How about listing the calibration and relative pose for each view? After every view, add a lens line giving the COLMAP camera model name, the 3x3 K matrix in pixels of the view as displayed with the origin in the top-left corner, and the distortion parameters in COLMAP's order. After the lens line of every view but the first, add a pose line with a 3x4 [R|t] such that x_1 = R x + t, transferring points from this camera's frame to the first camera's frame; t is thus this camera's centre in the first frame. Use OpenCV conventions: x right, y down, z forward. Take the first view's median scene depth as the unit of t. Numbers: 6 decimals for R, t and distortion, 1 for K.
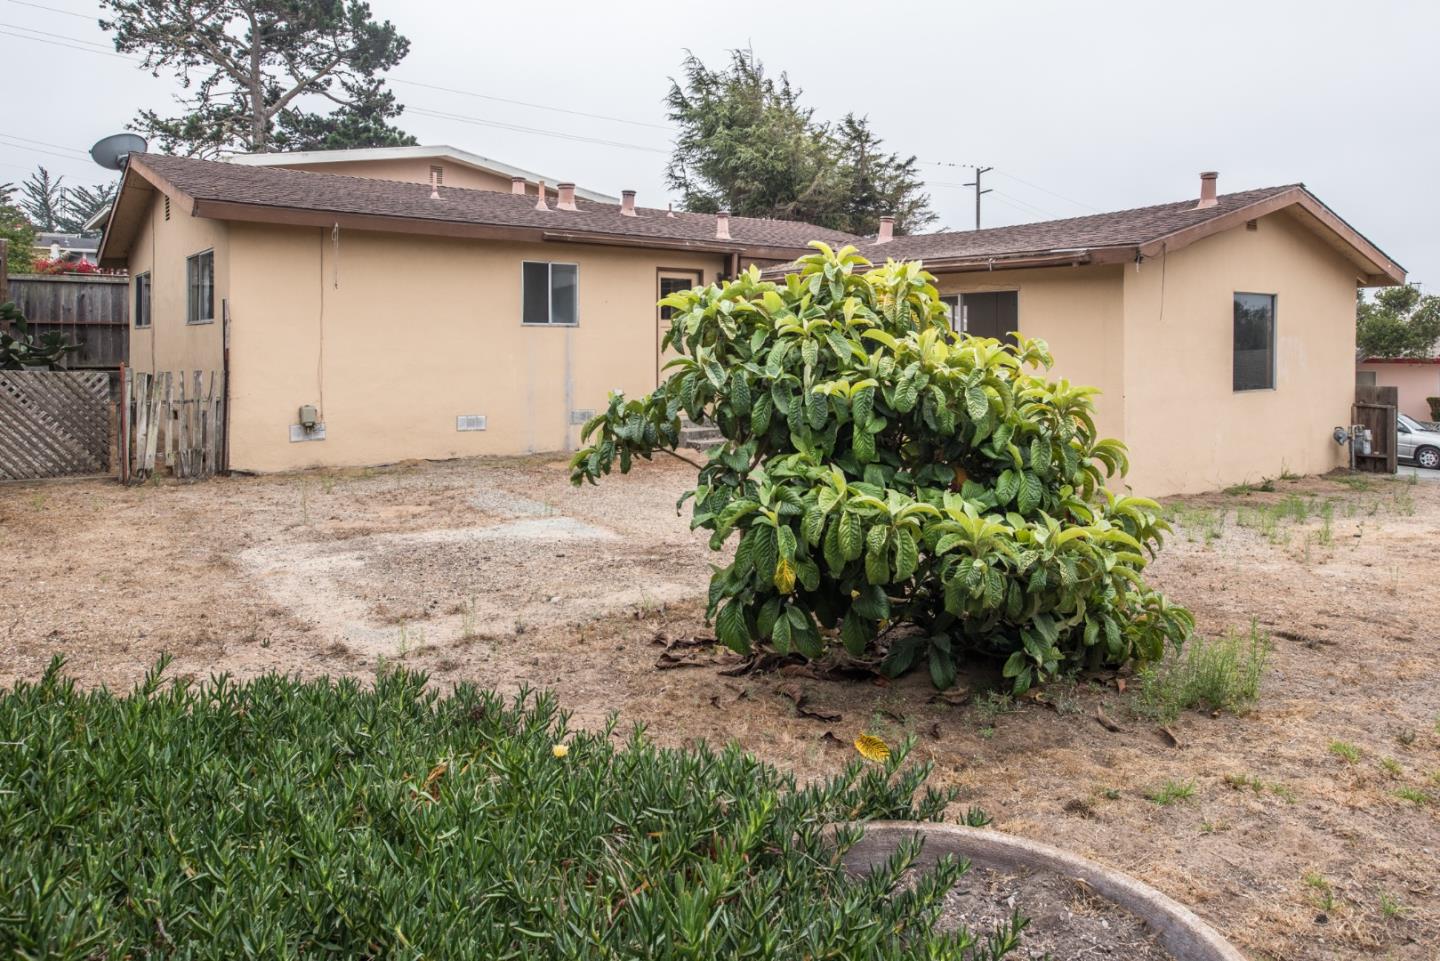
lens RADIAL K [[990.2, 0, 730.6], [0, 990.2, 347.3], [0, 0, 1]] dist [-0.001854, -0.001730]
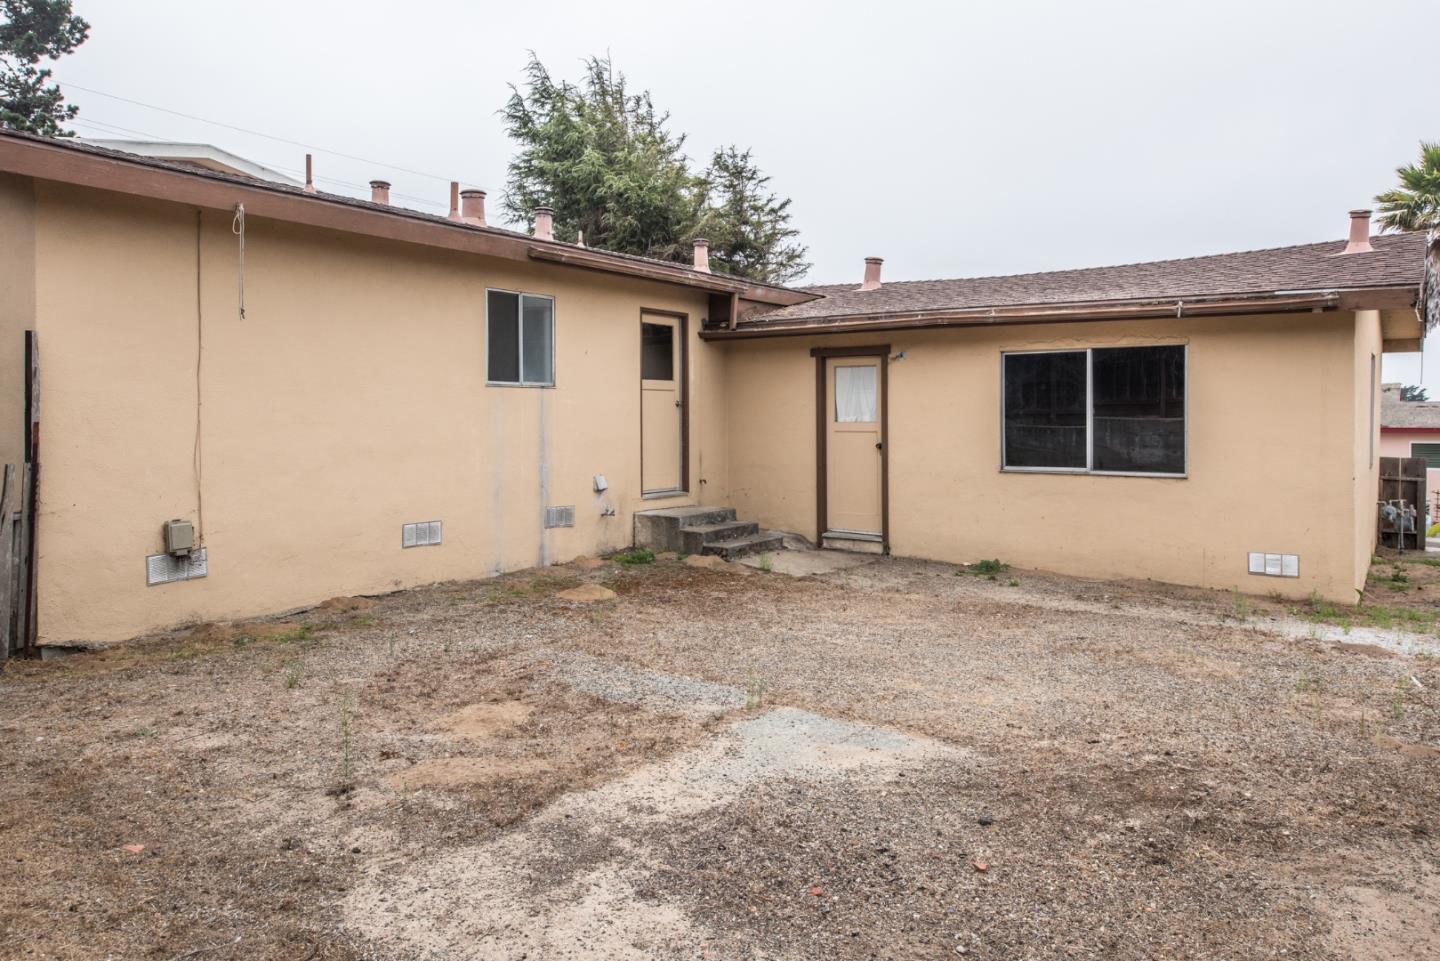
lens RADIAL K [[999.3, 0, 731.9], [0, 999.3, 423.9], [0, 0, 1]] dist [0.009210, -0.010255]
pose [[0.954255, -0.004311, 0.298962, -0.137091], [0.001630, 0.999956, 0.009217, -0.000952], [-0.298989, -0.008308, 0.954220, 0.161952]]
